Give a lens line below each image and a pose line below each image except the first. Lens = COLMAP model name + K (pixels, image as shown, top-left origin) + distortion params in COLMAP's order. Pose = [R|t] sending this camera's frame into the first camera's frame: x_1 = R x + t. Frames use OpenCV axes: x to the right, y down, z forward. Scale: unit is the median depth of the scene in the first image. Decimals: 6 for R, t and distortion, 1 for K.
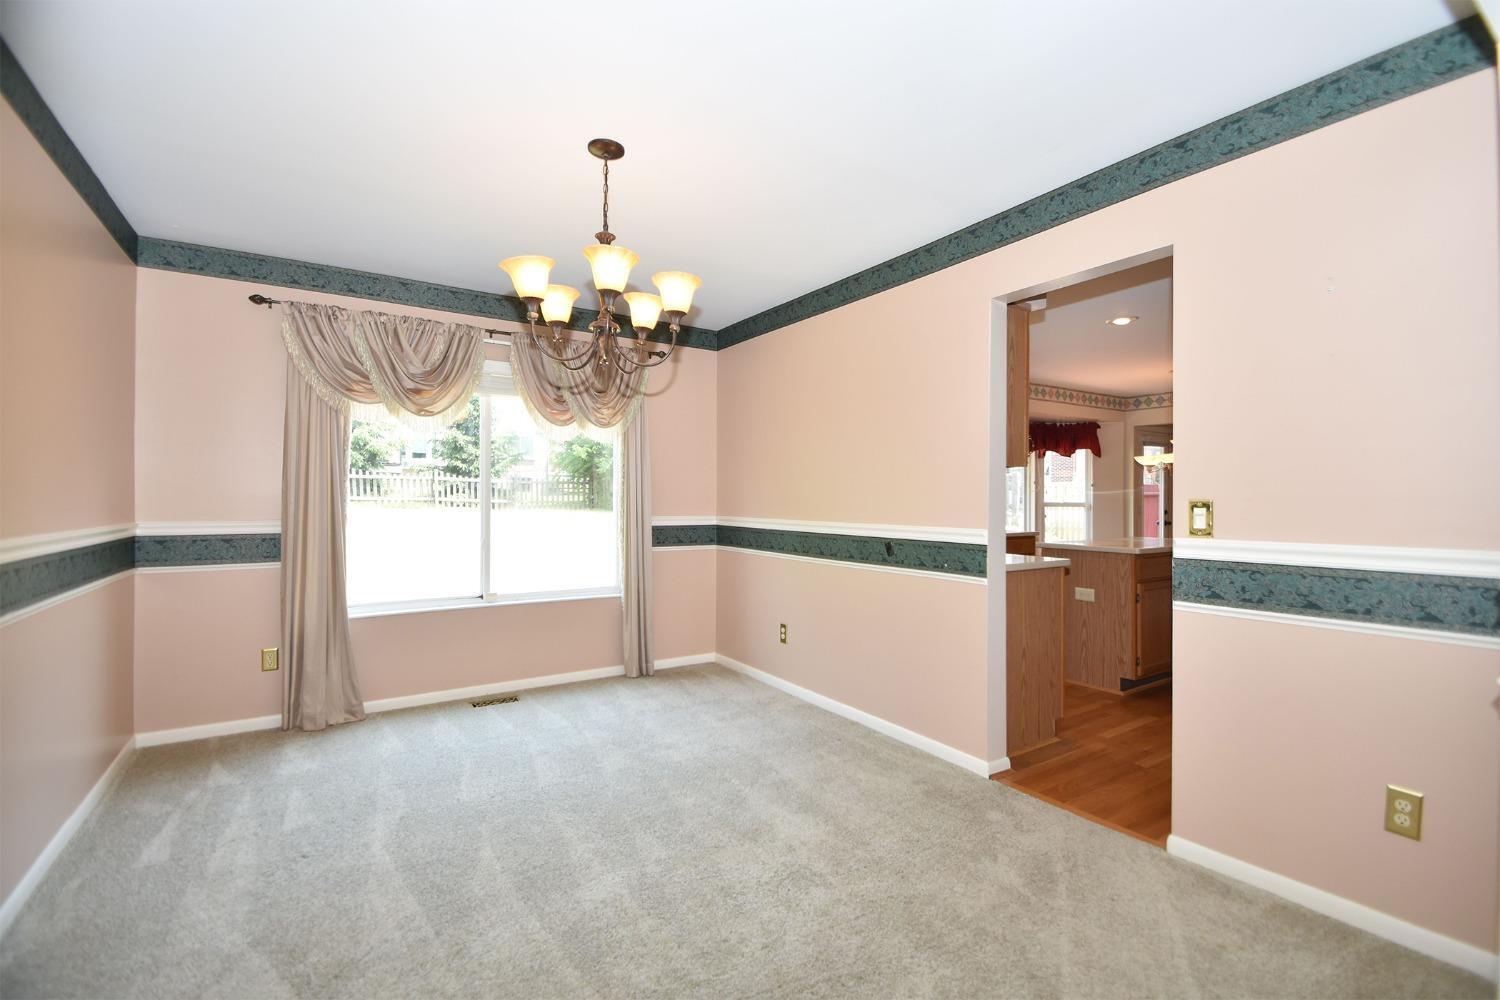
lens RADIAL K [[652.2, 0, 750.0], [0, 652.2, 500.0], [0, 0, 1]] dist [0.001164, -0.000021]
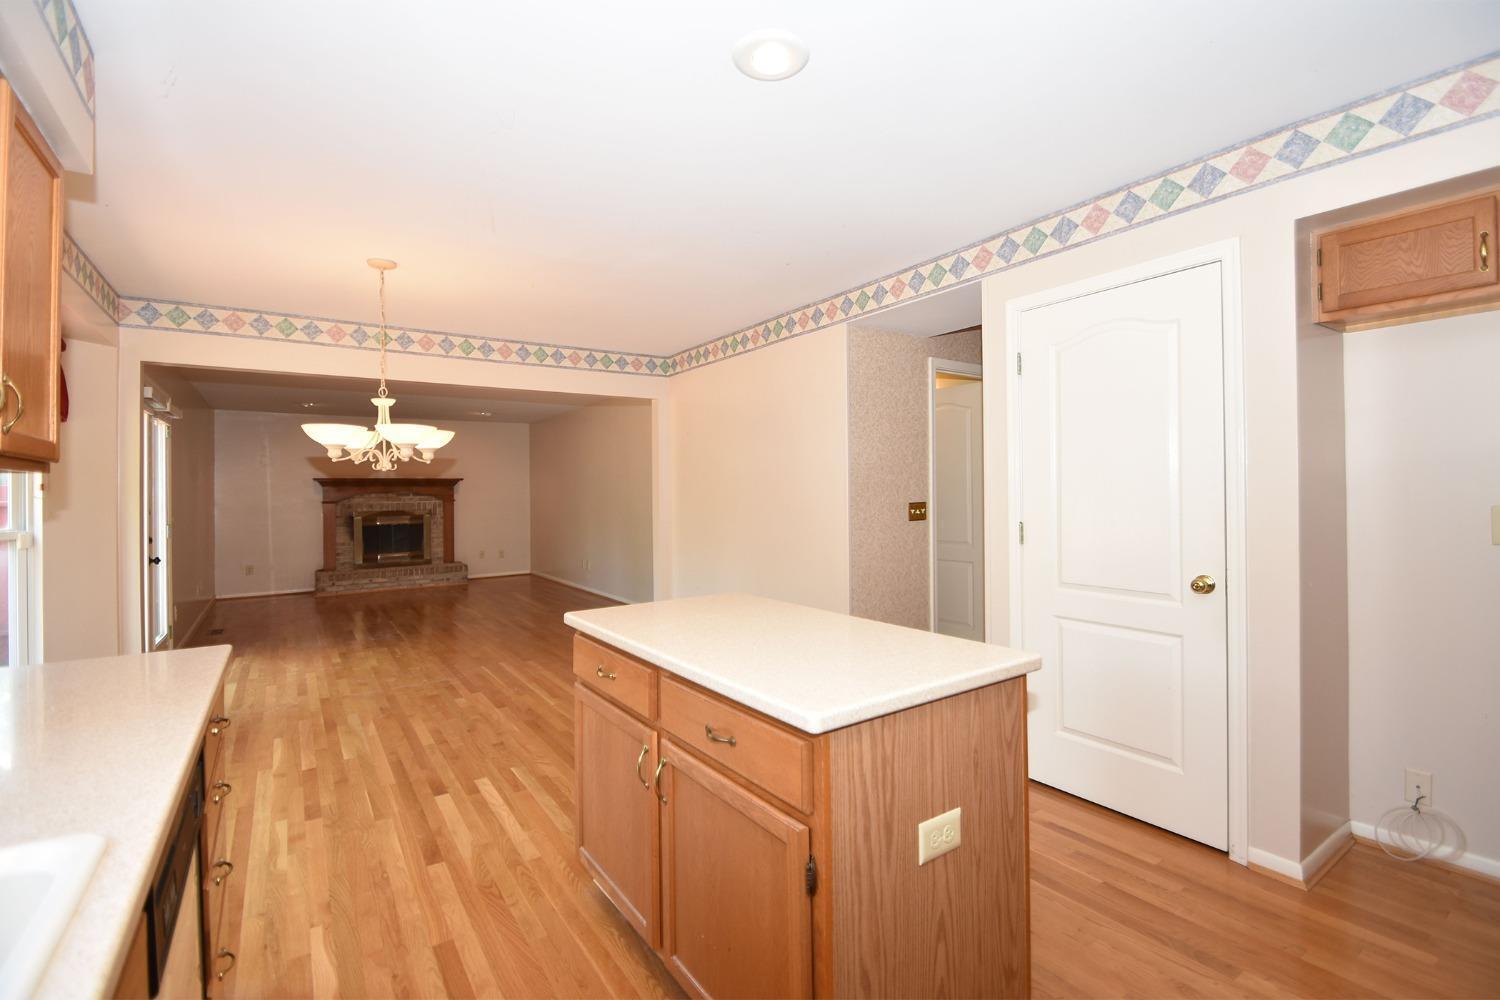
lens RADIAL K [[688.9, 0, 750.0], [0, 688.9, 500.0], [0, 0, 1]] dist [0.004510, 0.000370]
pose [[-0.002289, -0.009020, 0.999957, 0.040707], [0.016509, 0.999823, 0.009057, -0.005857], [-0.999861, 0.016529, -0.002139, 0.254337]]
